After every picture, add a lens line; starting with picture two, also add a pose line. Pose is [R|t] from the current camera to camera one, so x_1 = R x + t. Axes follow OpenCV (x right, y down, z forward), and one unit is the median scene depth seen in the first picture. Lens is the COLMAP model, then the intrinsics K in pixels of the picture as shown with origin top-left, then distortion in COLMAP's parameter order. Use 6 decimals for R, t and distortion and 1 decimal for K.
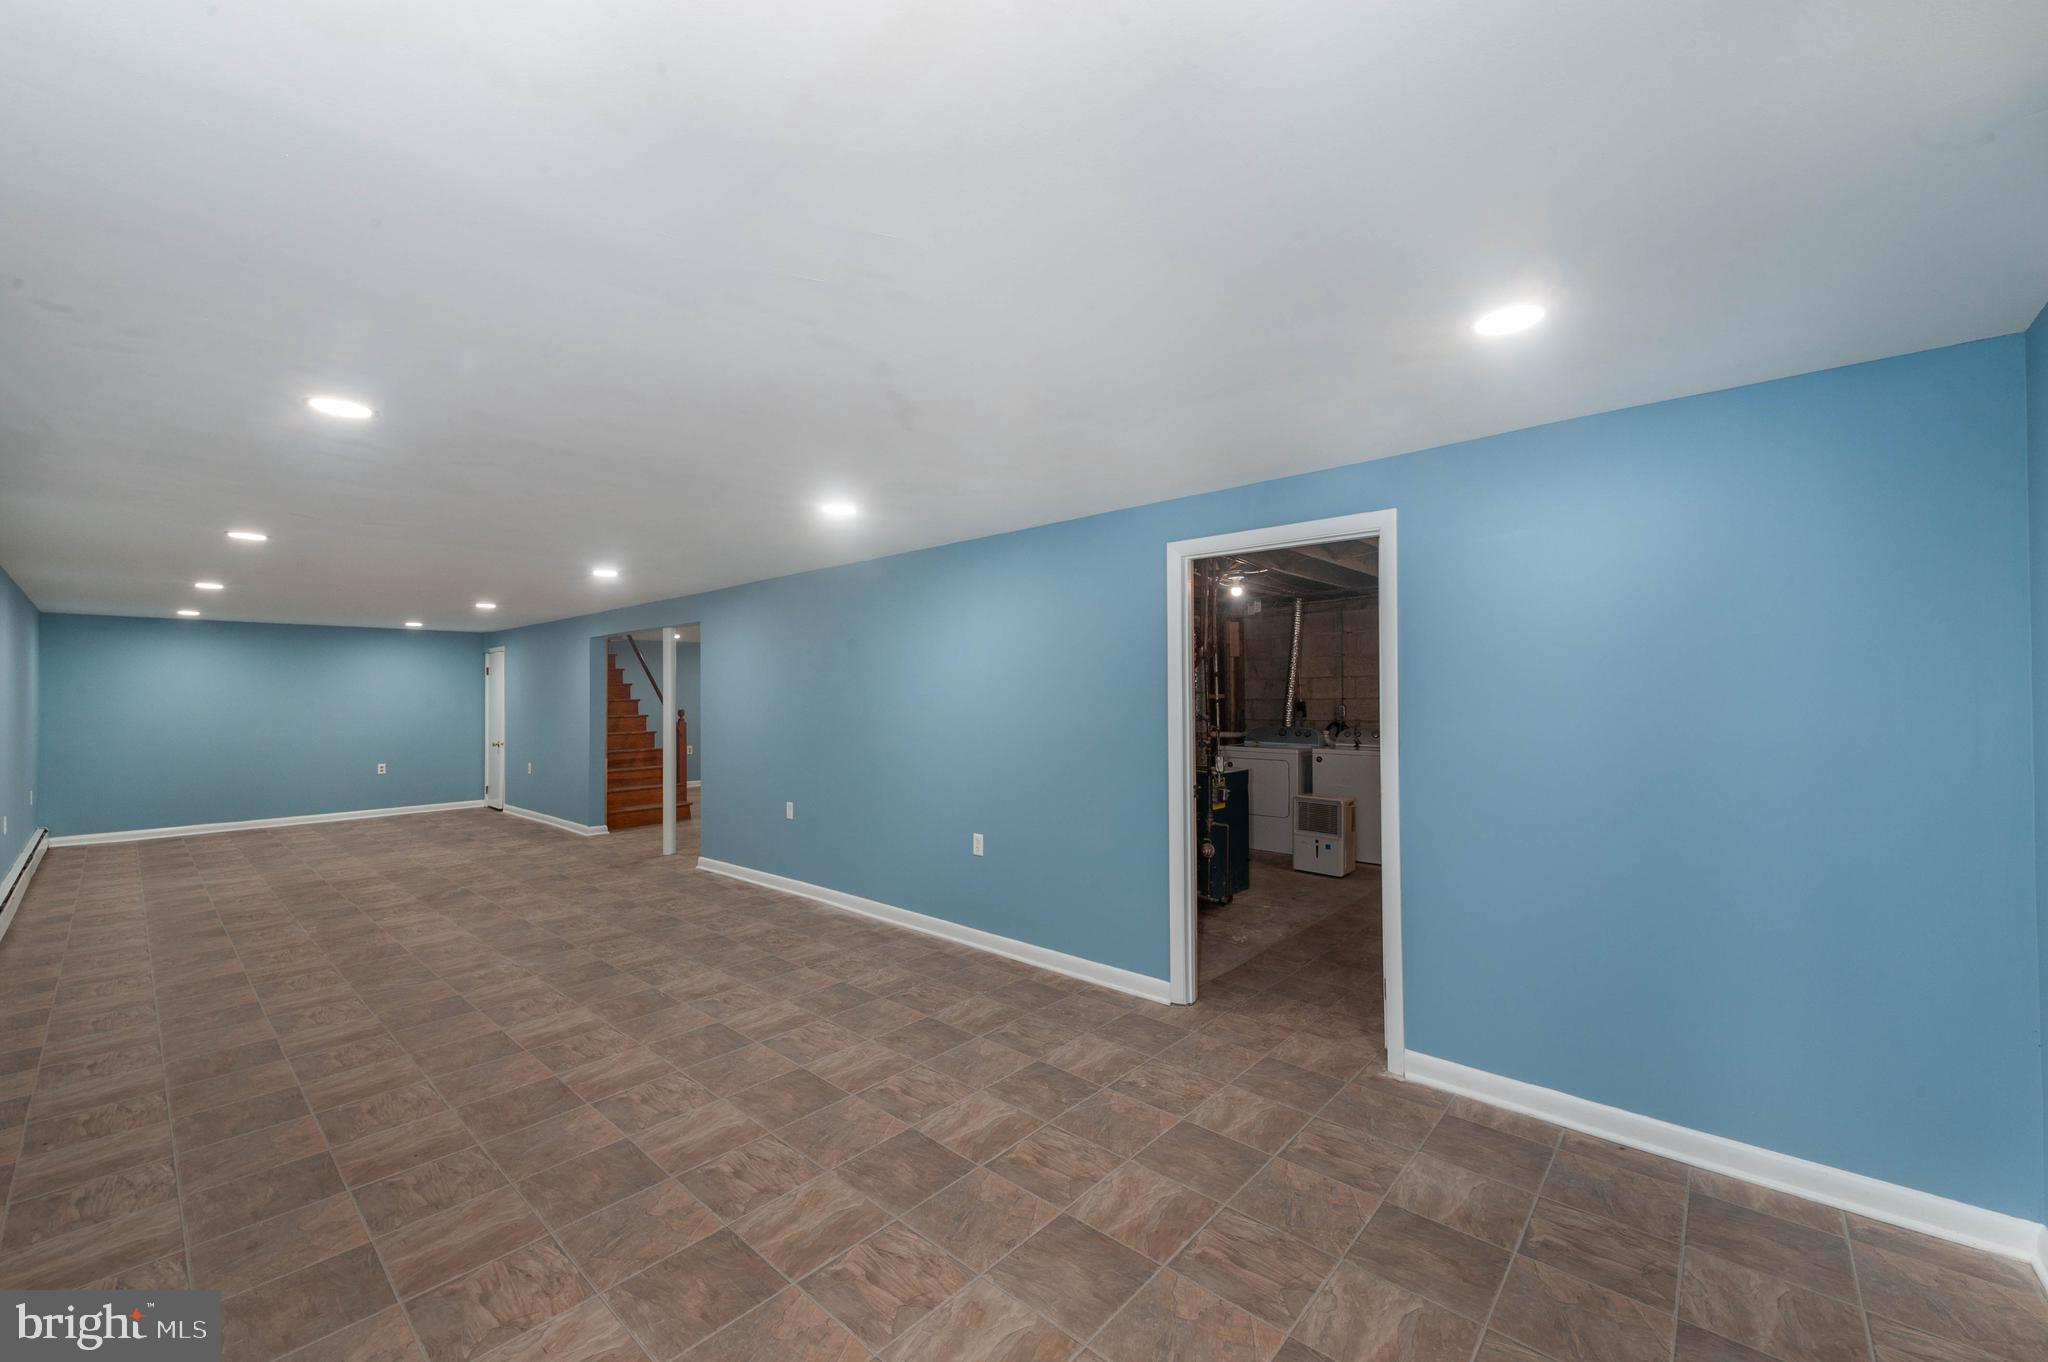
lens RADIAL K [[801.2, 0, 1034.5], [0, 801.2, 693.5], [0, 0, 1]] dist [0.007542, -0.001959]
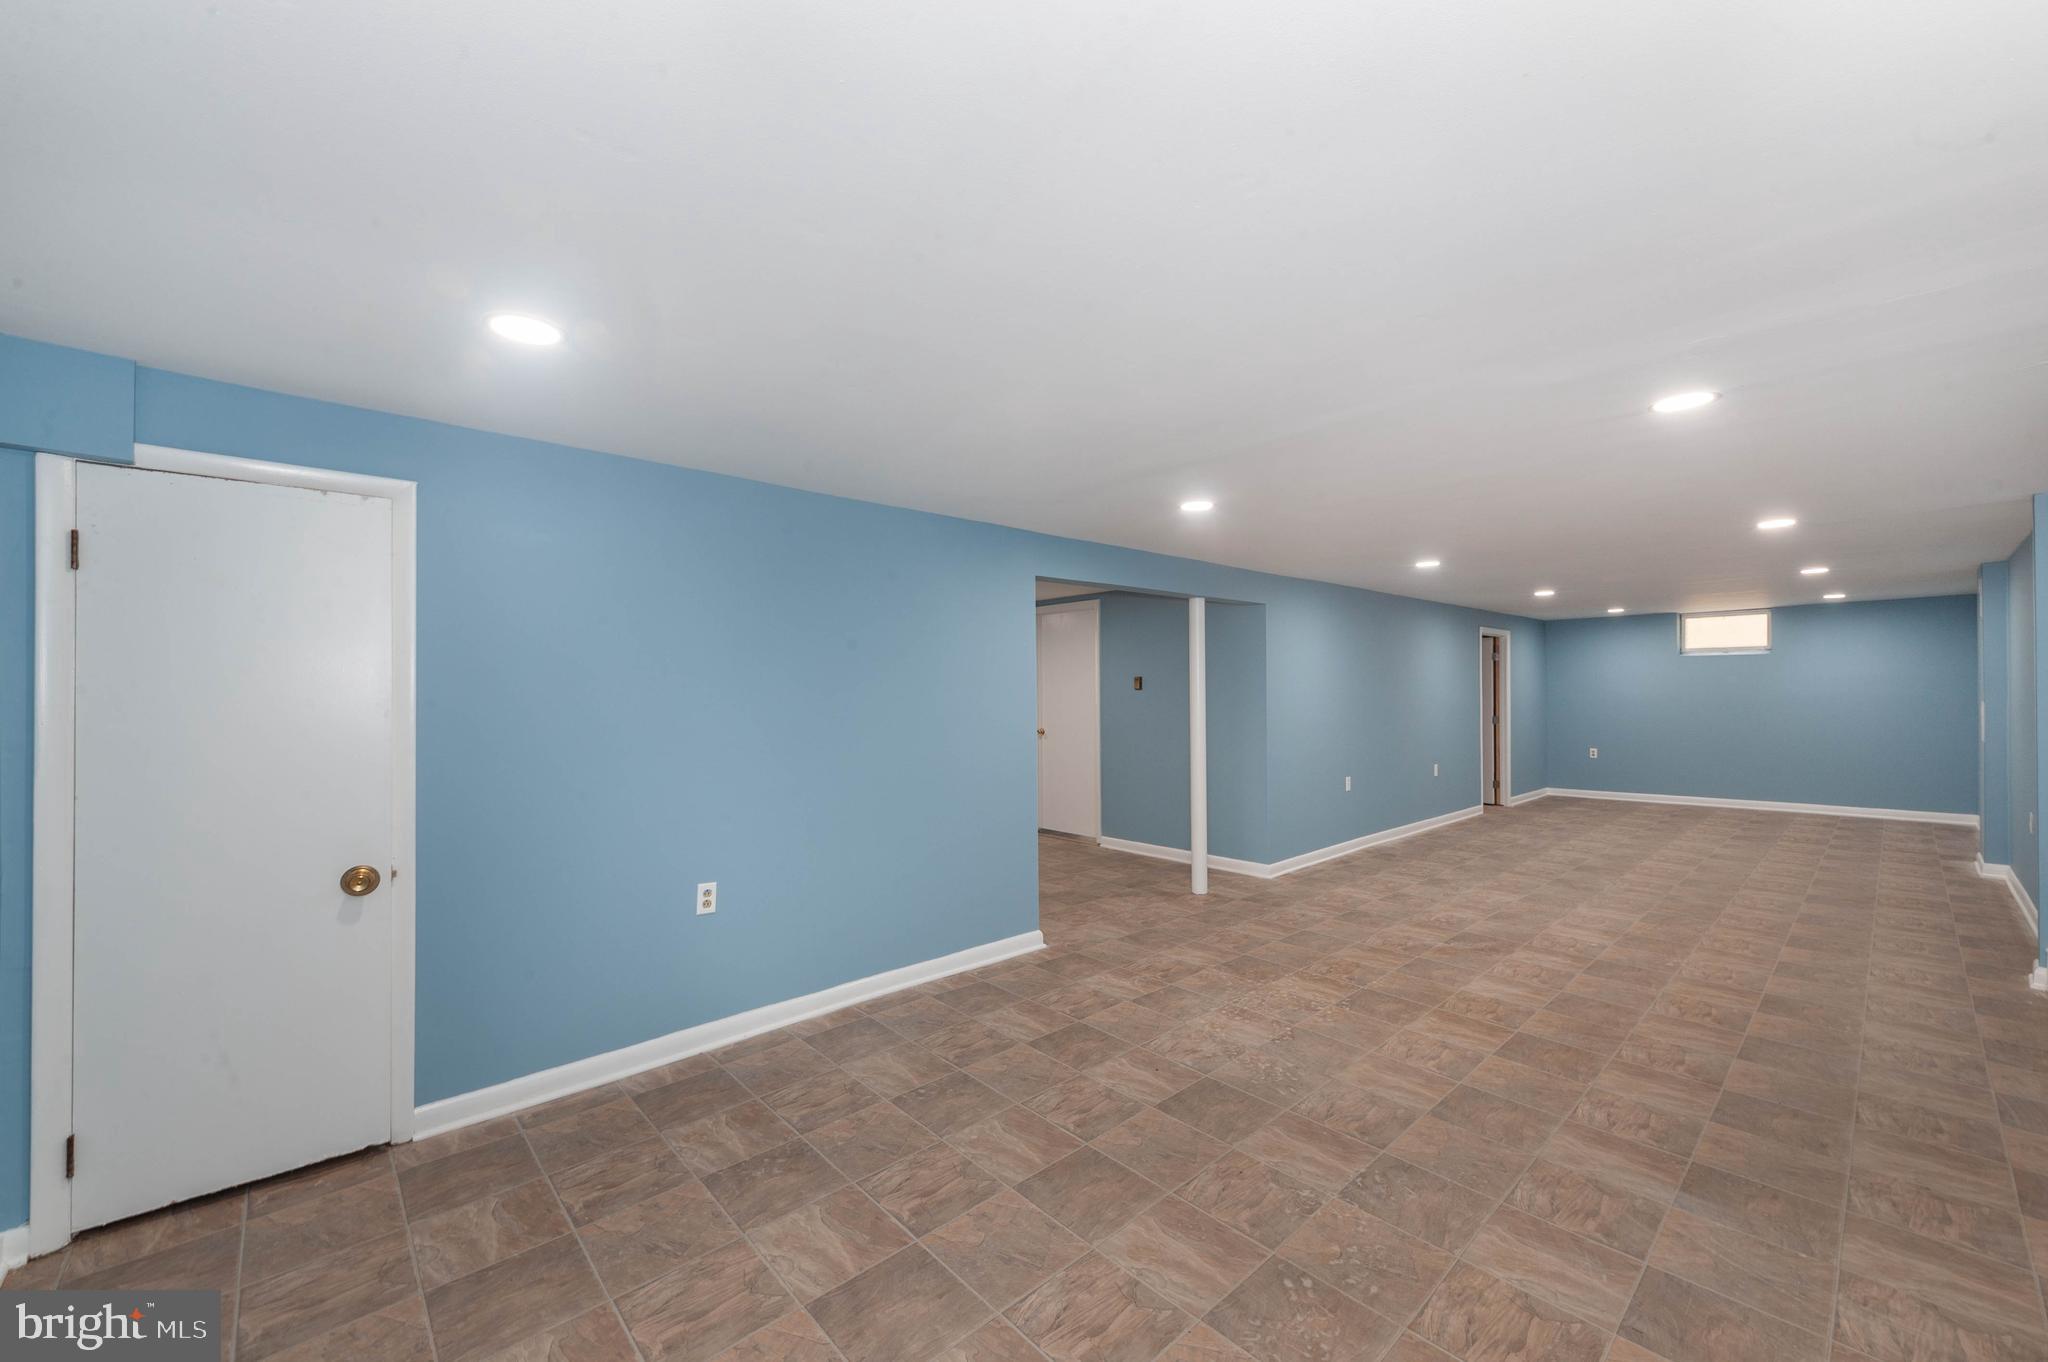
lens RADIAL K [[801.2, 0, 1036.8], [0, 801.2, 677.6], [0, 0, 1]] dist [0.007542, -0.001959]
pose [[0.096414, 0.009621, 0.995295, -0.690327], [-0.005890, 0.999941, -0.009096, 0.002272], [-0.995324, -0.004985, 0.096465, 0.609377]]
